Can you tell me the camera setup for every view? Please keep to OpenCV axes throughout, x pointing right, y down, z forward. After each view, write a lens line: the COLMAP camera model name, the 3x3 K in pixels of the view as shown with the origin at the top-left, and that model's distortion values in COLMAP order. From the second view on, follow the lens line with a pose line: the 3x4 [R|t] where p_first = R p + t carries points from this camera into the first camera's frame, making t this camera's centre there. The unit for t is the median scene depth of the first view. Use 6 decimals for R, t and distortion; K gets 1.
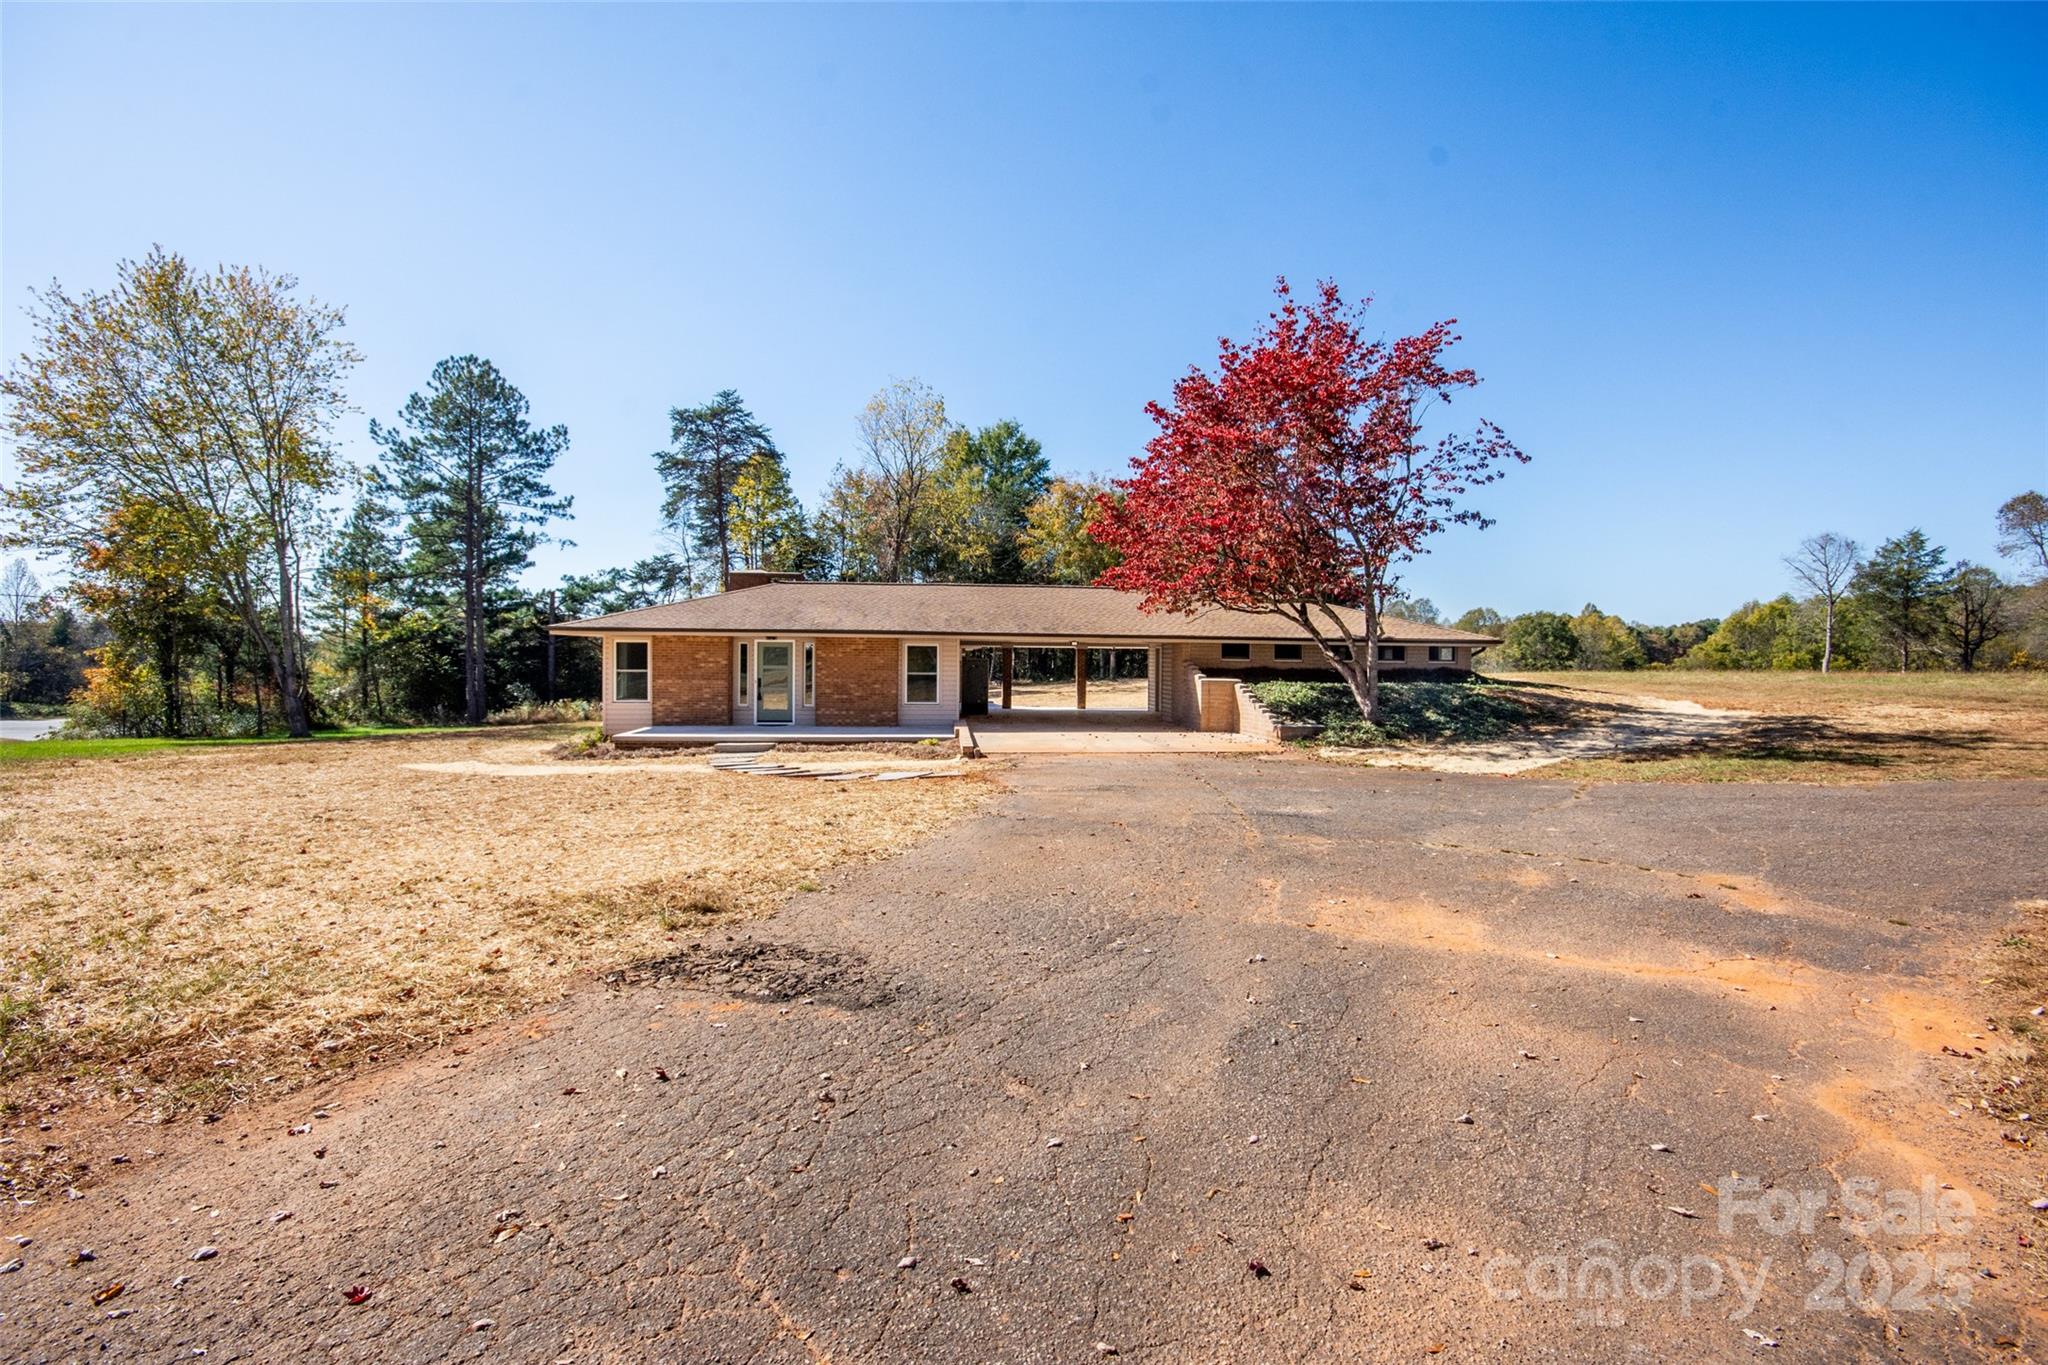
lens RADIAL K [[913.5, 0, 1027.8], [0, 913.5, 673.6], [0, 0, 1]] dist [-0.000642, -0.006461]
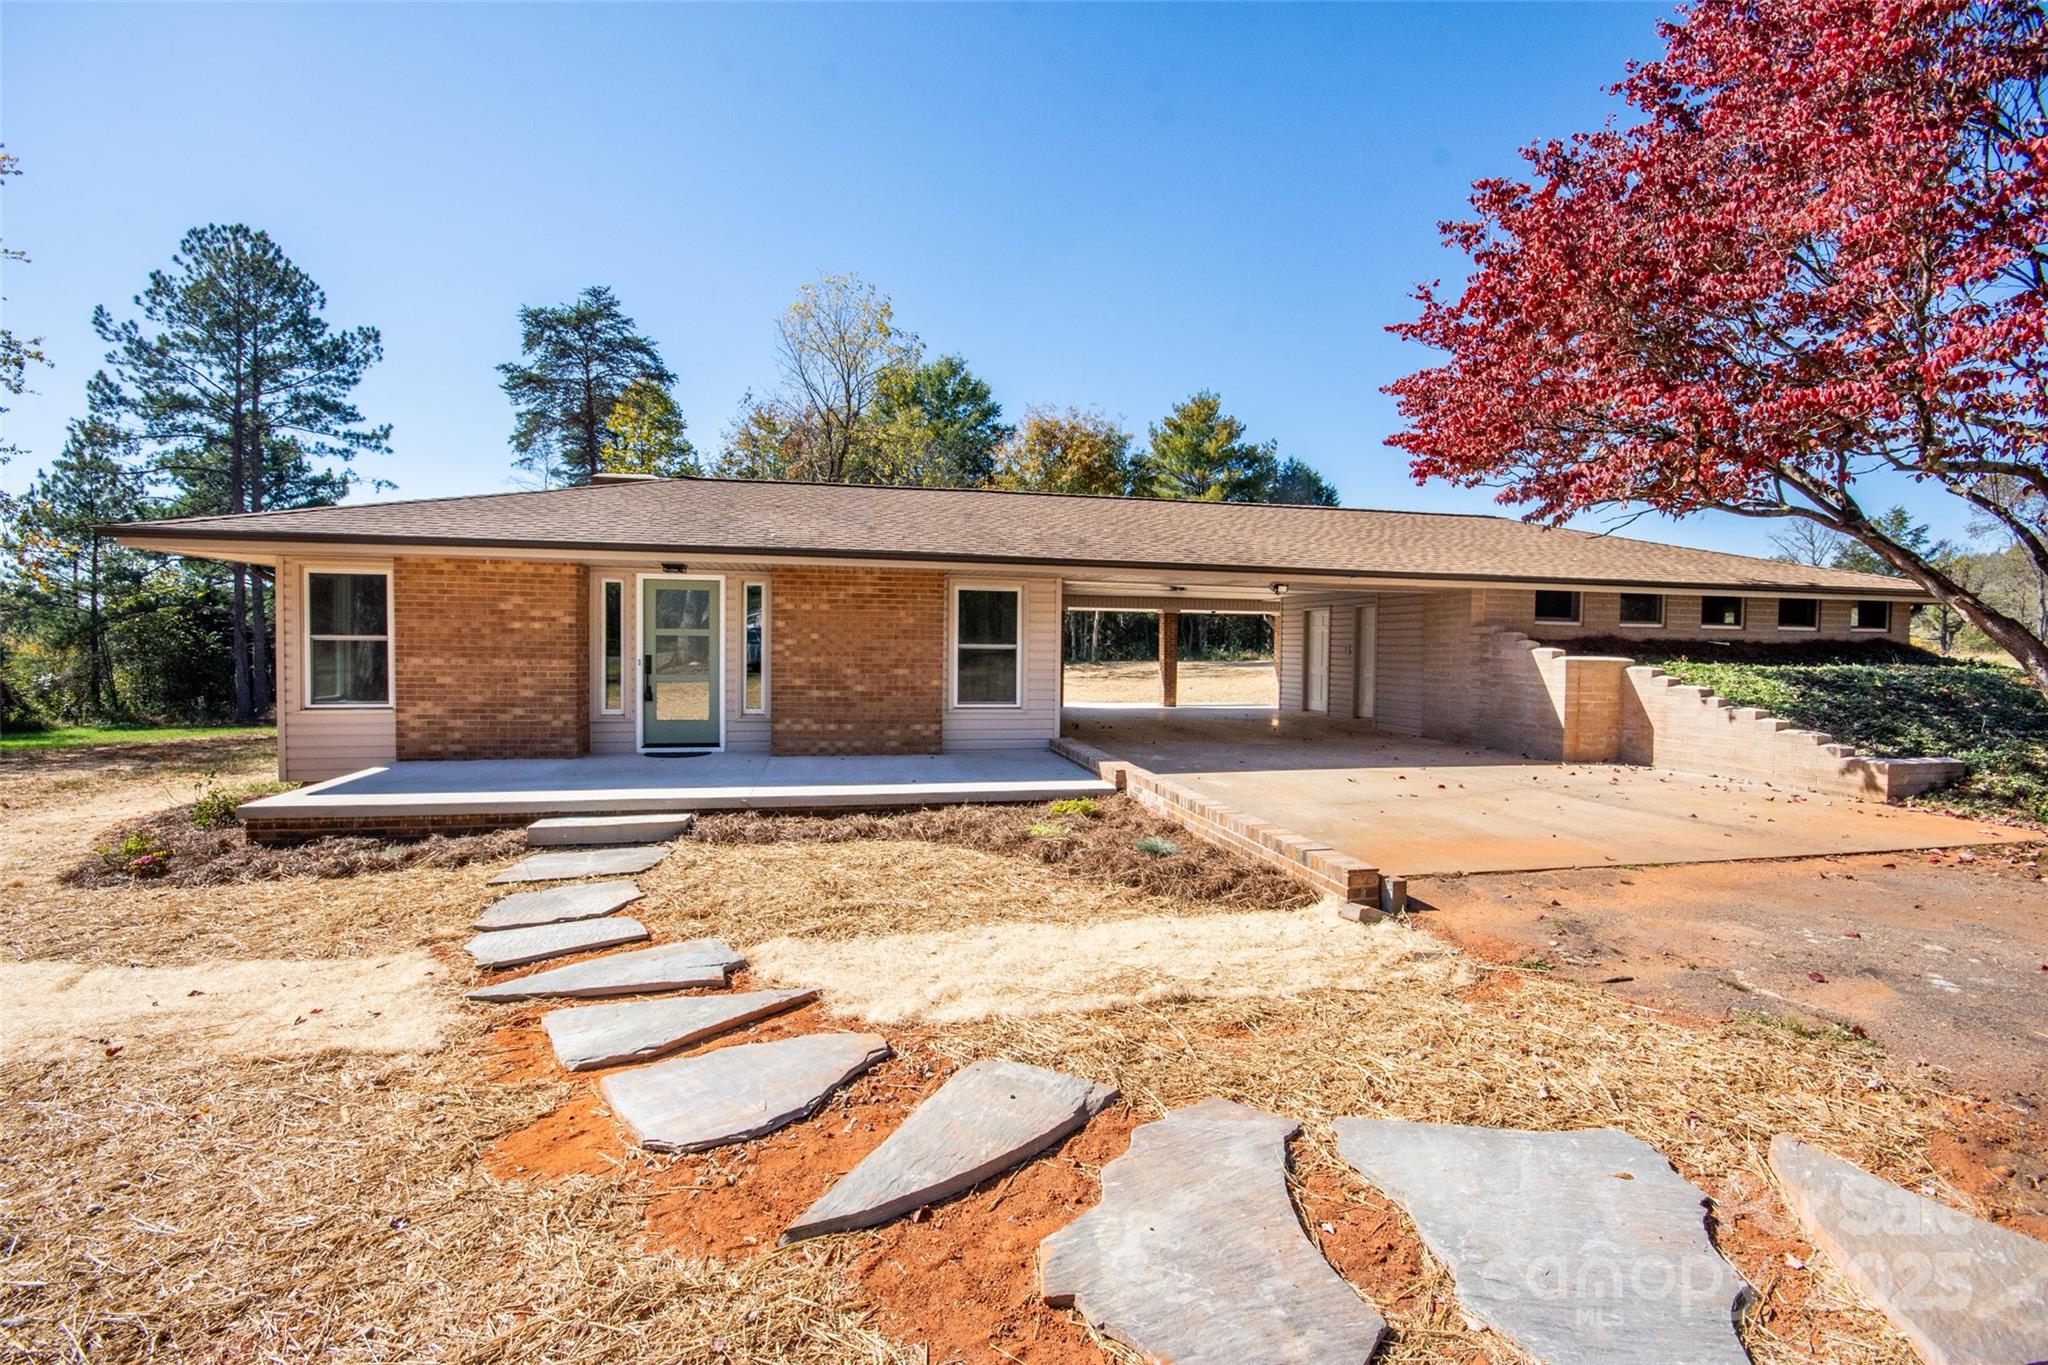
lens RADIAL K [[908.2, 0, 1025.6], [0, 908.2, 668.9], [0, 0, 1]] dist [0.012041, -0.016150]
pose [[0.993758, 0.000068, 0.111554, -0.057031], [-0.001385, 0.999930, 0.011727, 0.002384], [-0.111545, -0.011808, 0.993689, 0.191534]]
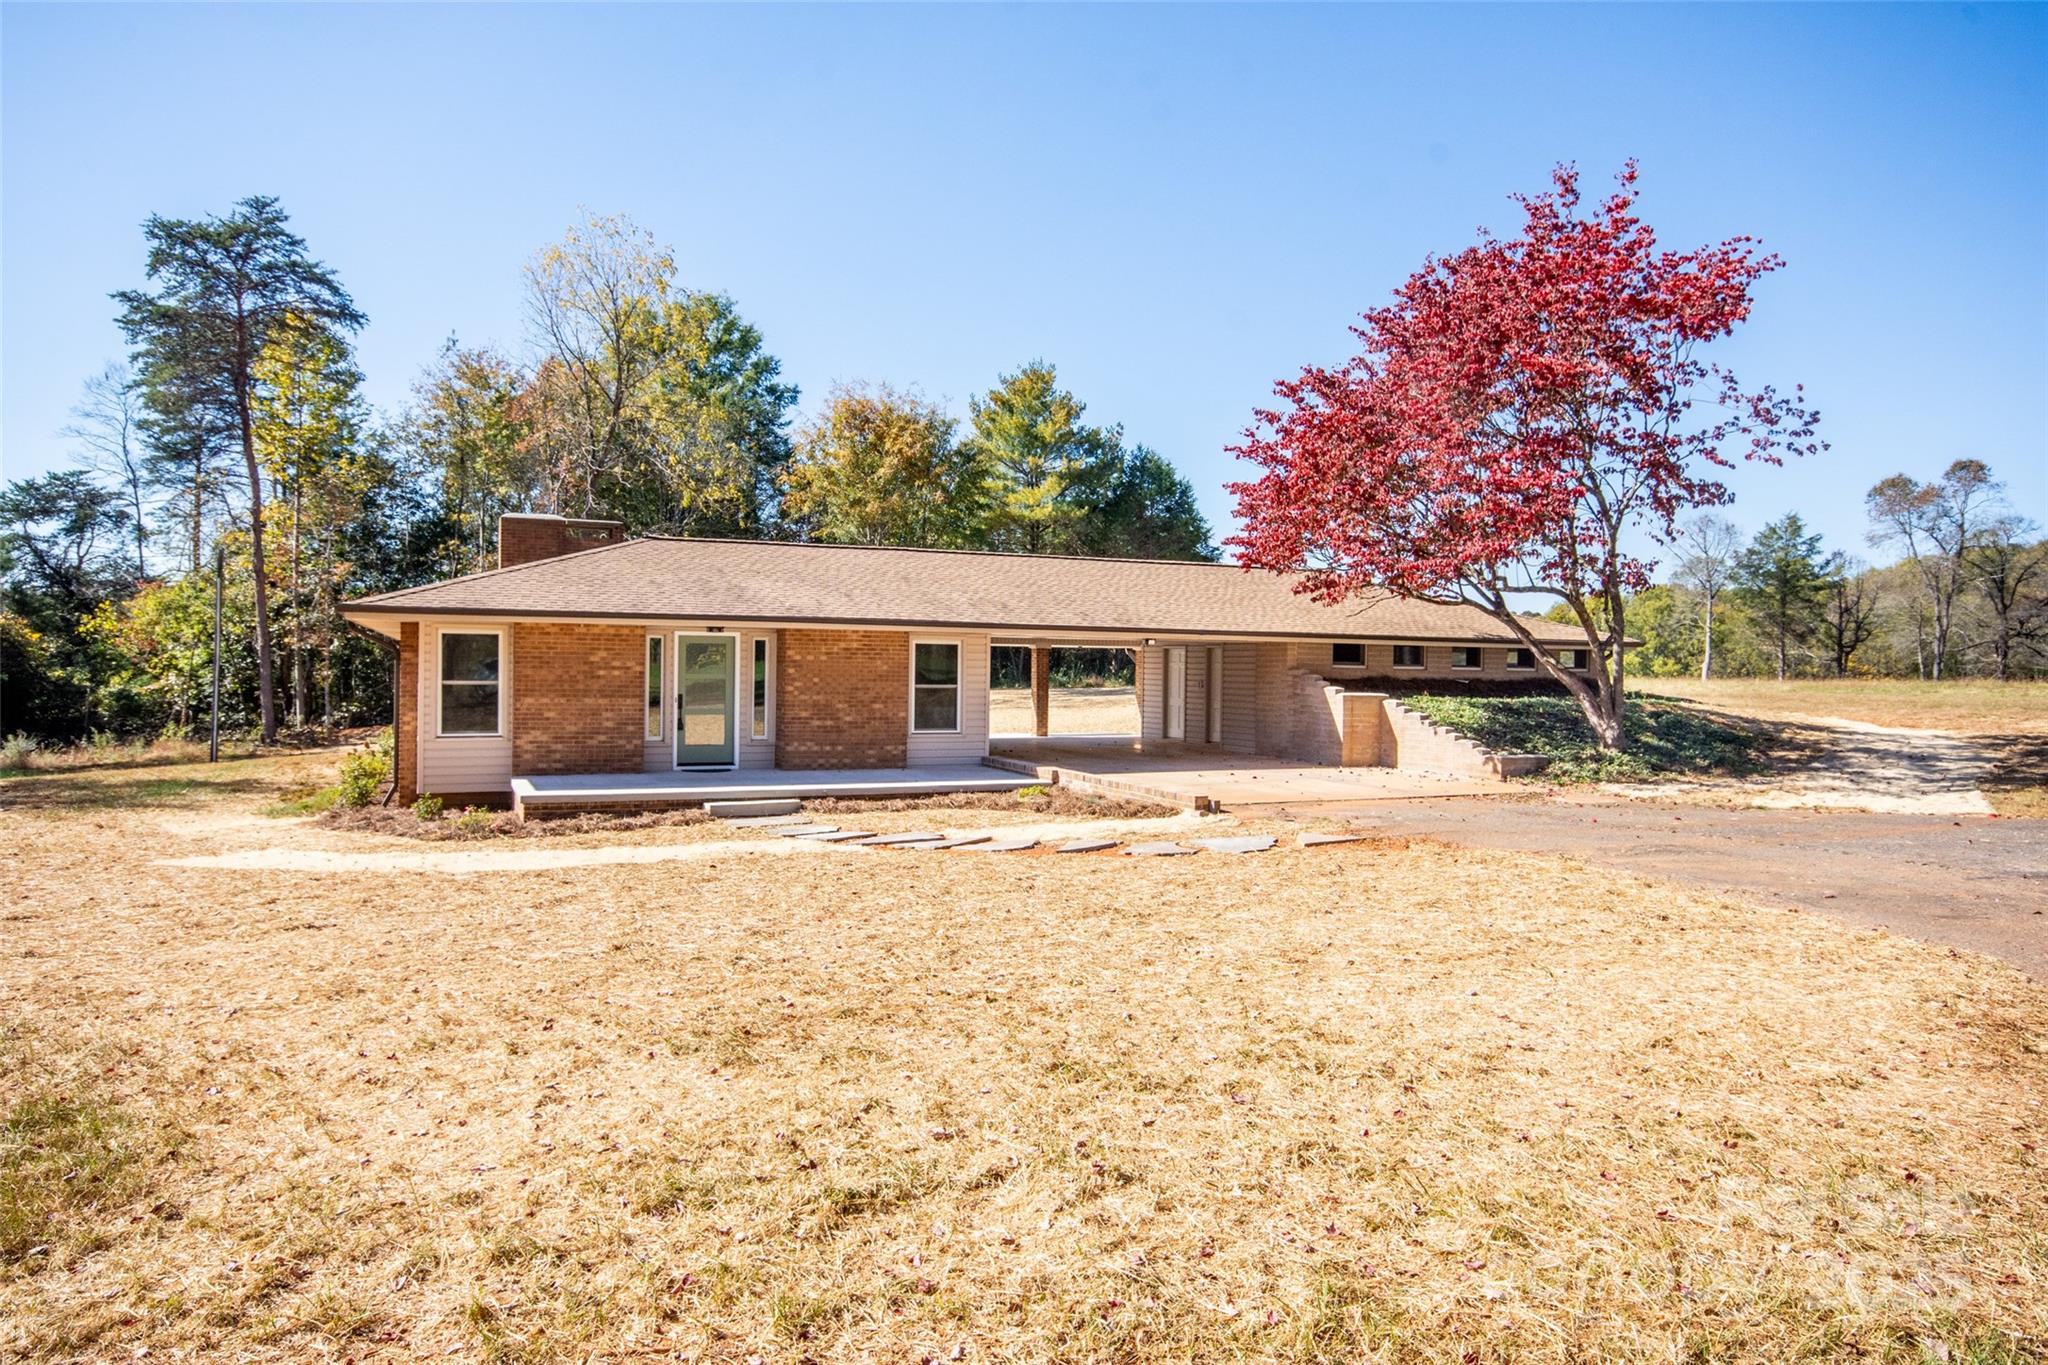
lens RADIAL K [[1343.3, 0, 1031.2], [0, 1343.3, 677.3], [0, 0, 1]] dist [-0.002061, 0.032042]
pose [[0.948744, 0.000535, 0.316045, -0.134348], [0.000015, 0.999998, -0.001740, -0.001831], [-0.316045, 0.001656, 0.948743, 0.026381]]
